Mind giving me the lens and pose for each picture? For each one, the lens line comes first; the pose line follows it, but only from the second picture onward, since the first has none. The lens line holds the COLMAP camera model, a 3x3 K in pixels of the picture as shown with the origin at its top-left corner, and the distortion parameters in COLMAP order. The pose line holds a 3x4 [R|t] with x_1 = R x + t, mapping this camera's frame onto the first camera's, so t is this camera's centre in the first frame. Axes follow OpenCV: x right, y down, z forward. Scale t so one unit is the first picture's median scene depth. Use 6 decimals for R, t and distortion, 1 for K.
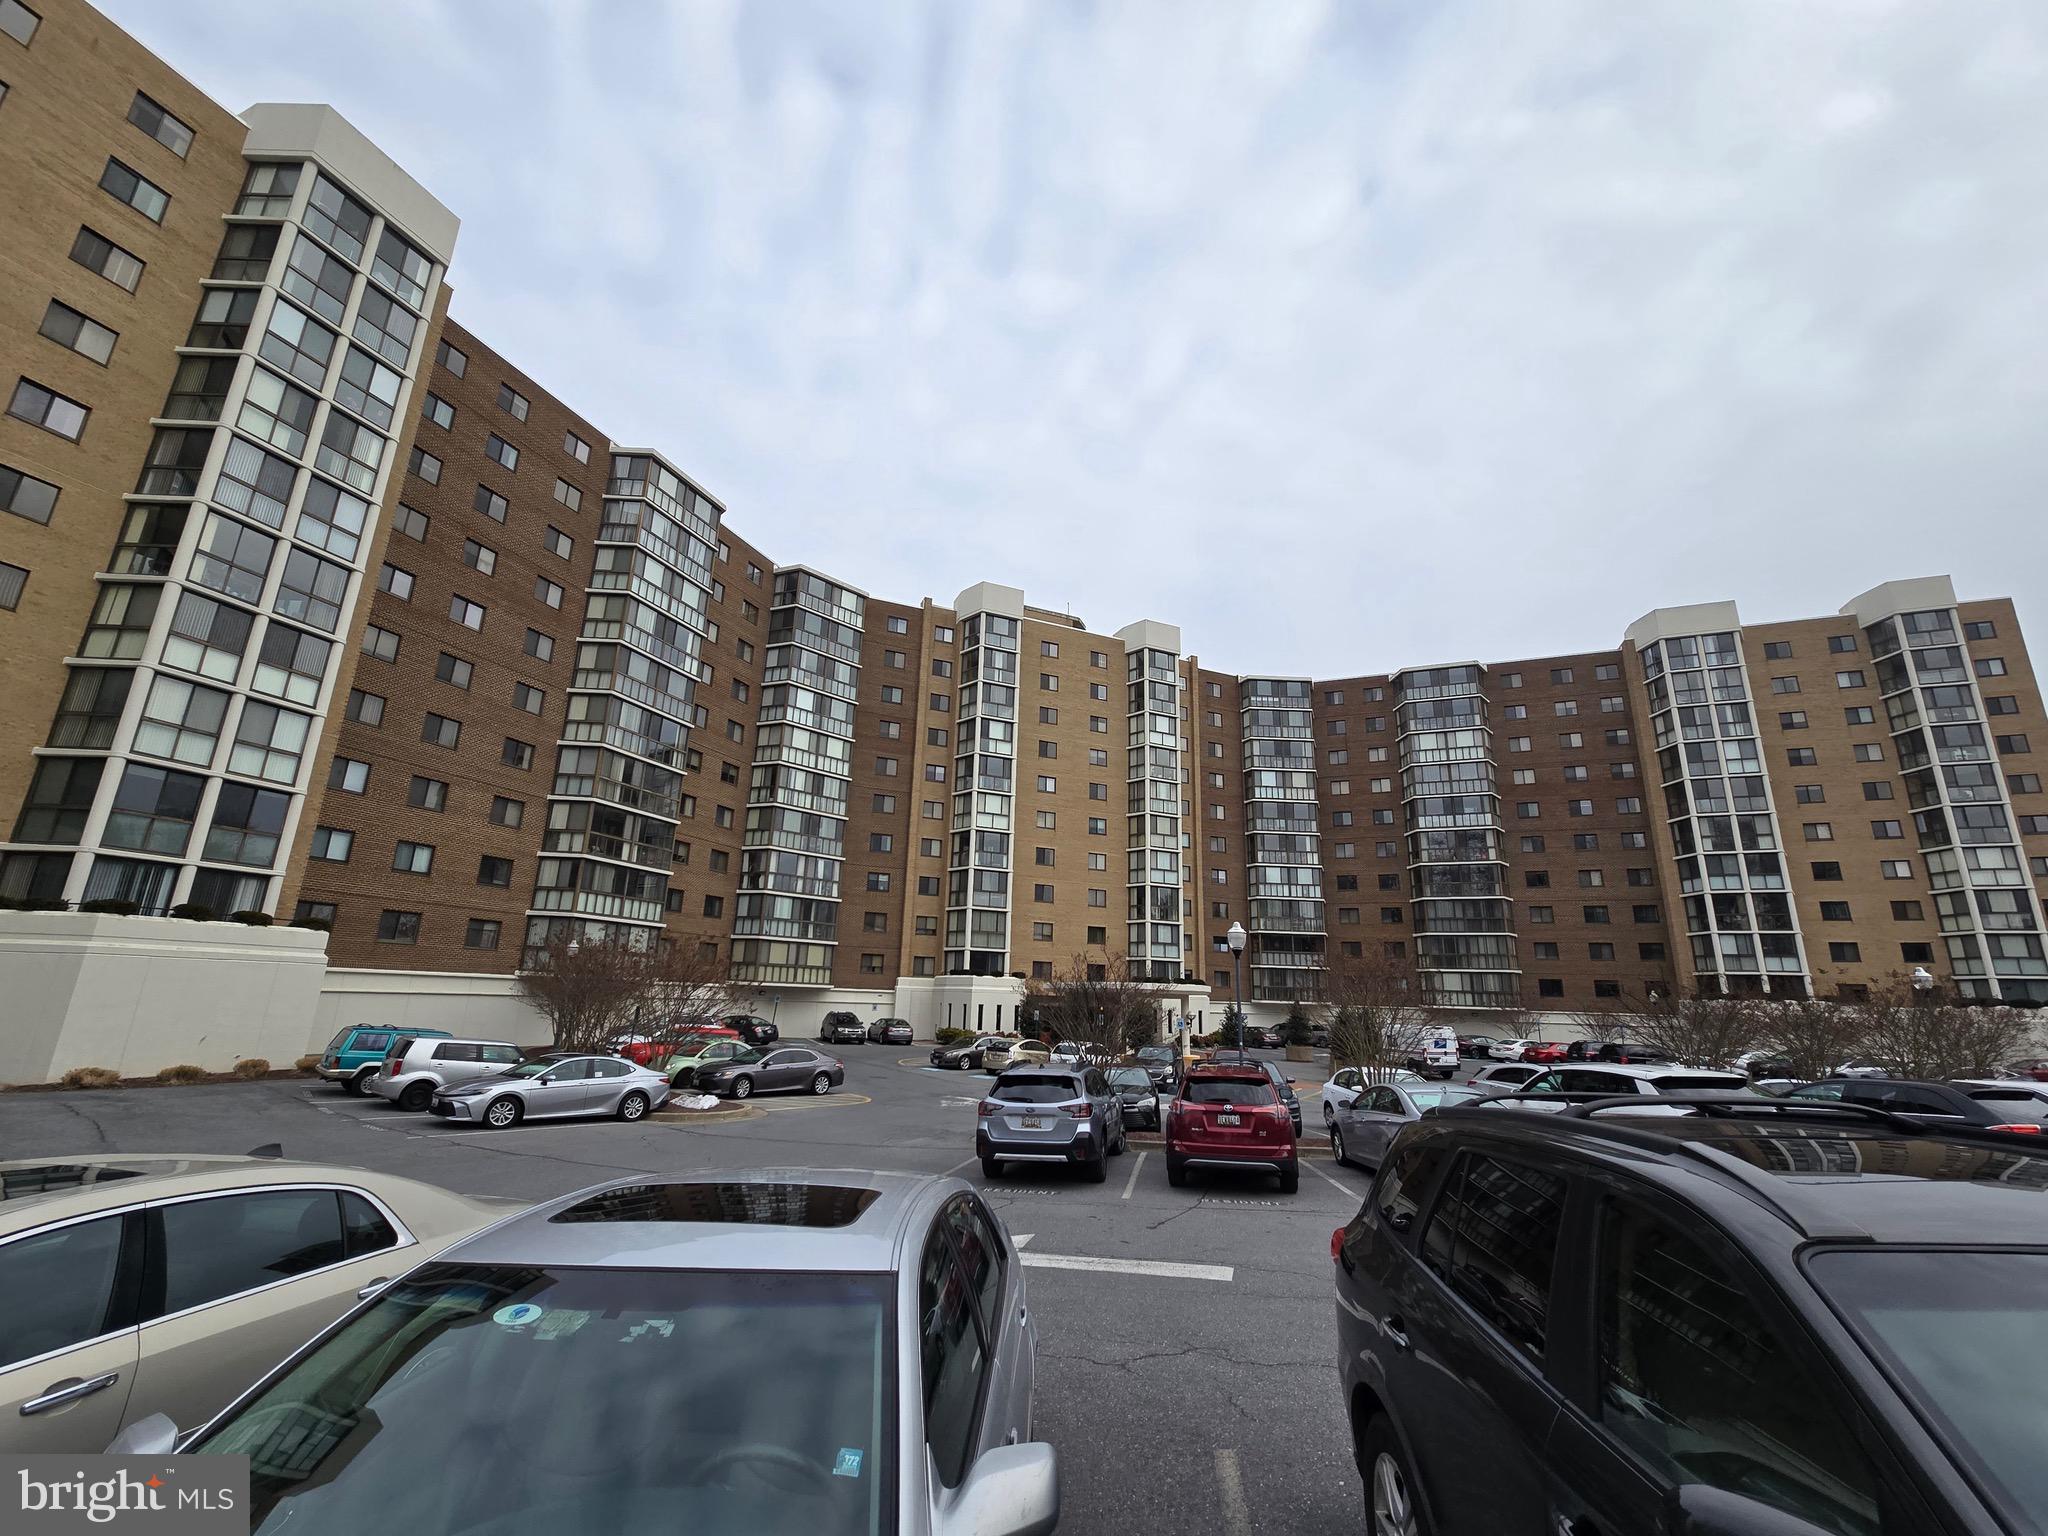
lens RADIAL K [[828.7, 0, 1022.2], [0, 828.7, 771.6], [0, 0, 1]] dist [-0.000248, -0.000013]
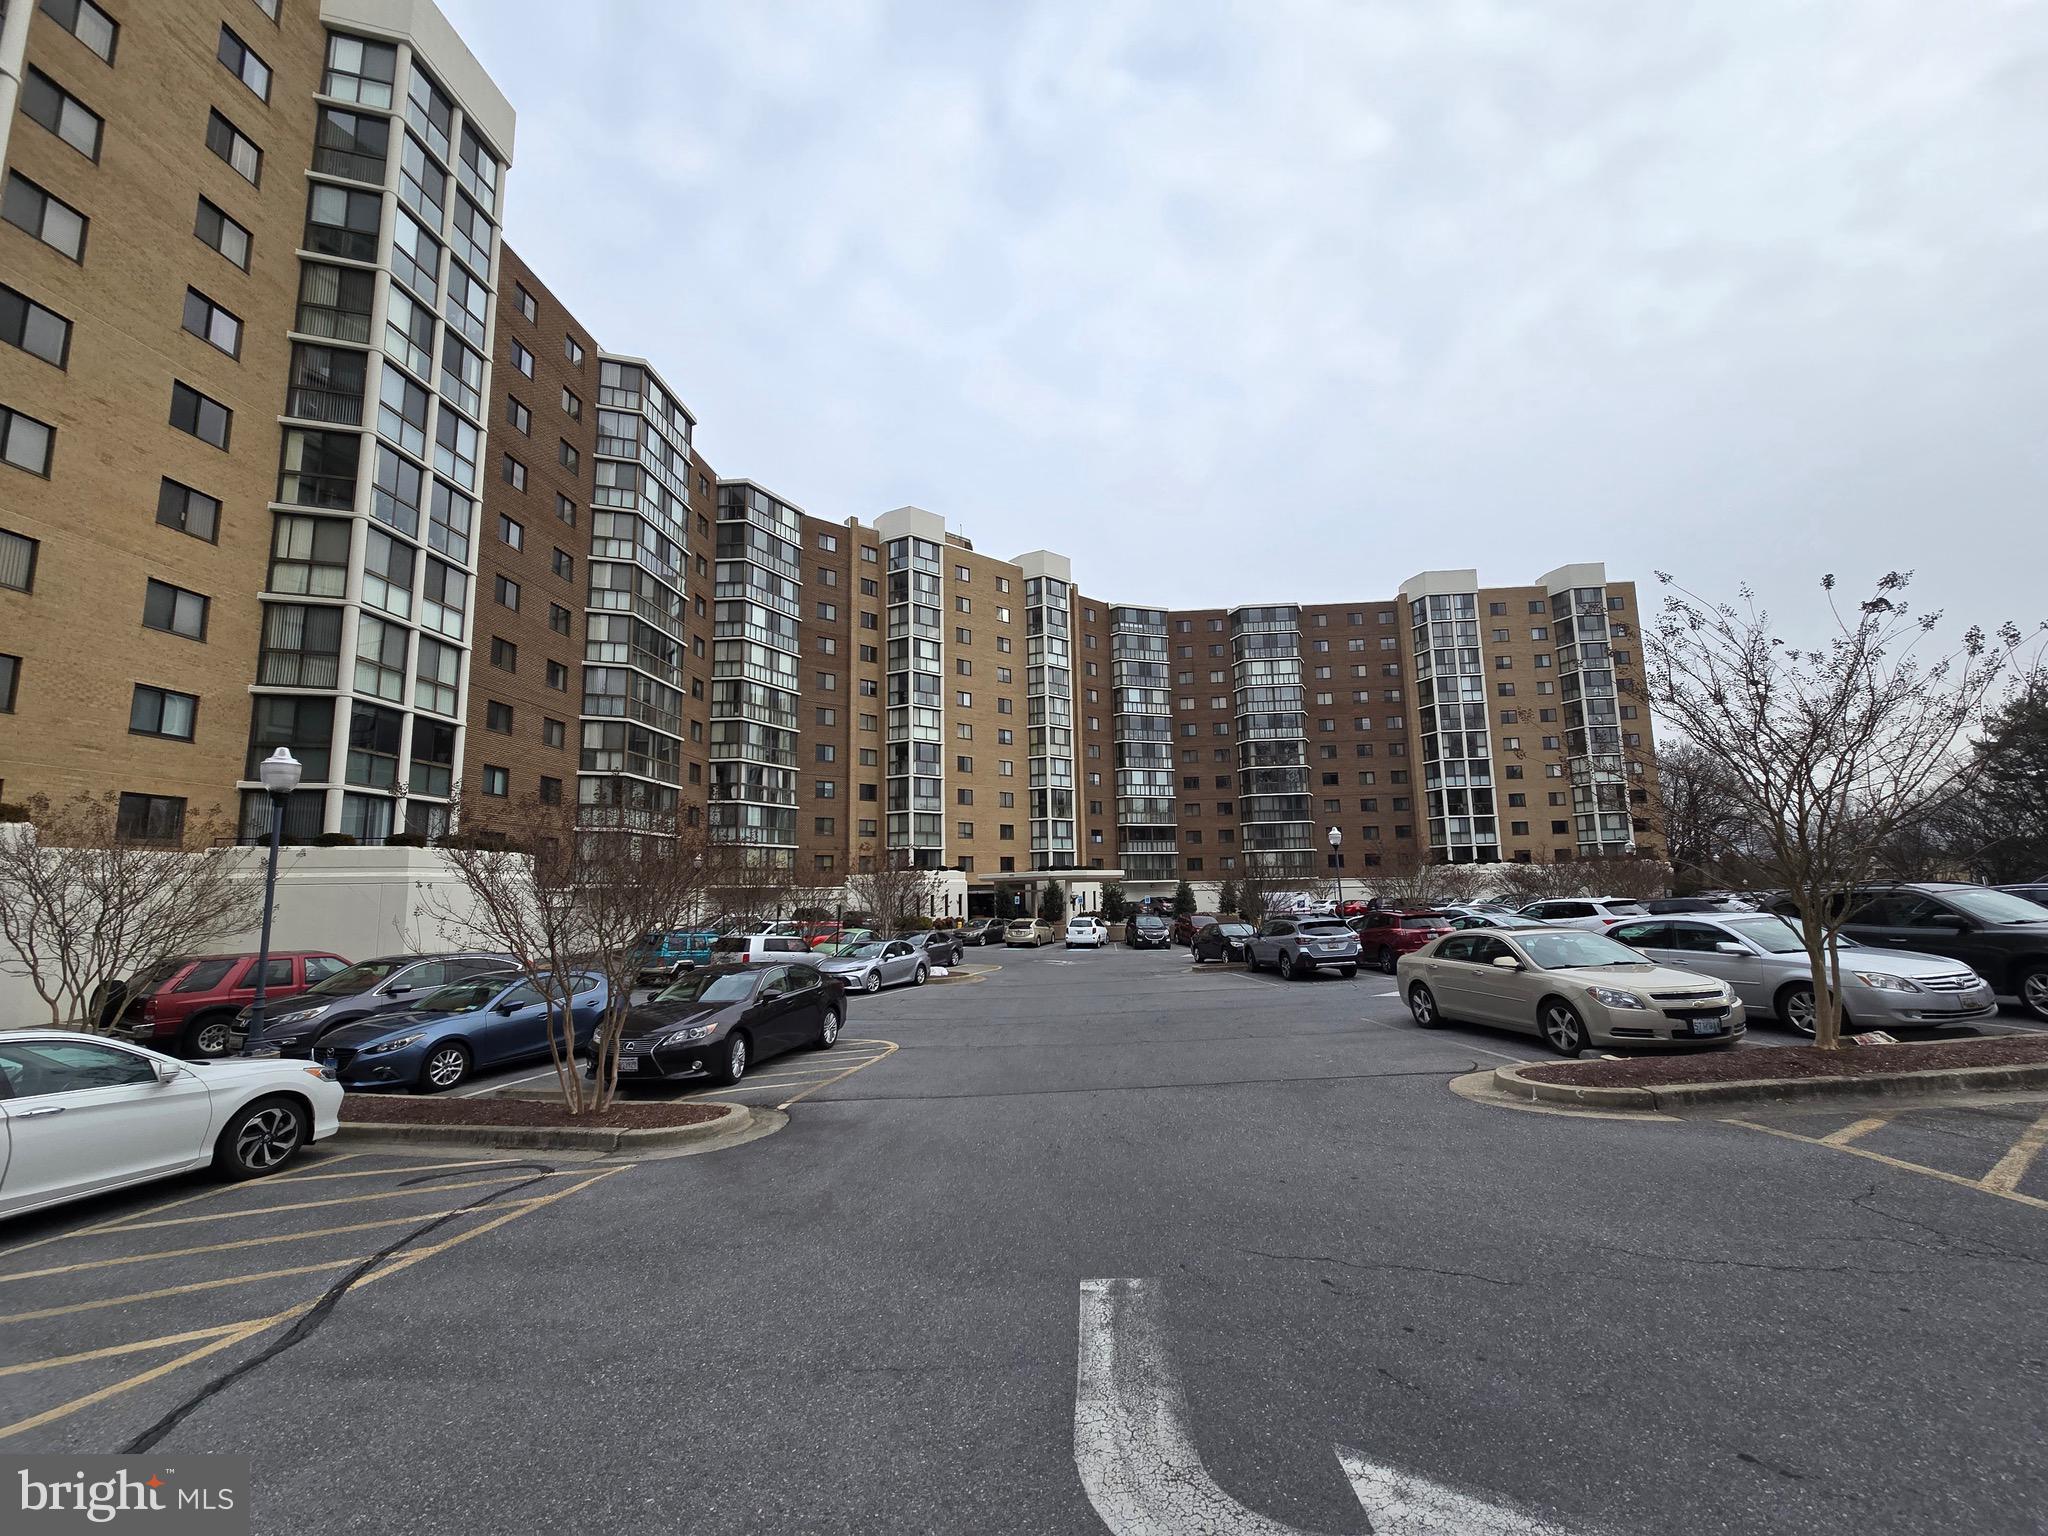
lens RADIAL K [[828.7, 0, 1023.6], [0, 828.7, 768.6], [0, 0, 1]] dist [-0.000248, -0.000013]
pose [[0.956524, -0.007169, 0.291565, -0.247039], [-0.029310, 0.992274, 0.120554, -0.032338], [-0.290177, -0.123858, 0.948924, -0.097065]]
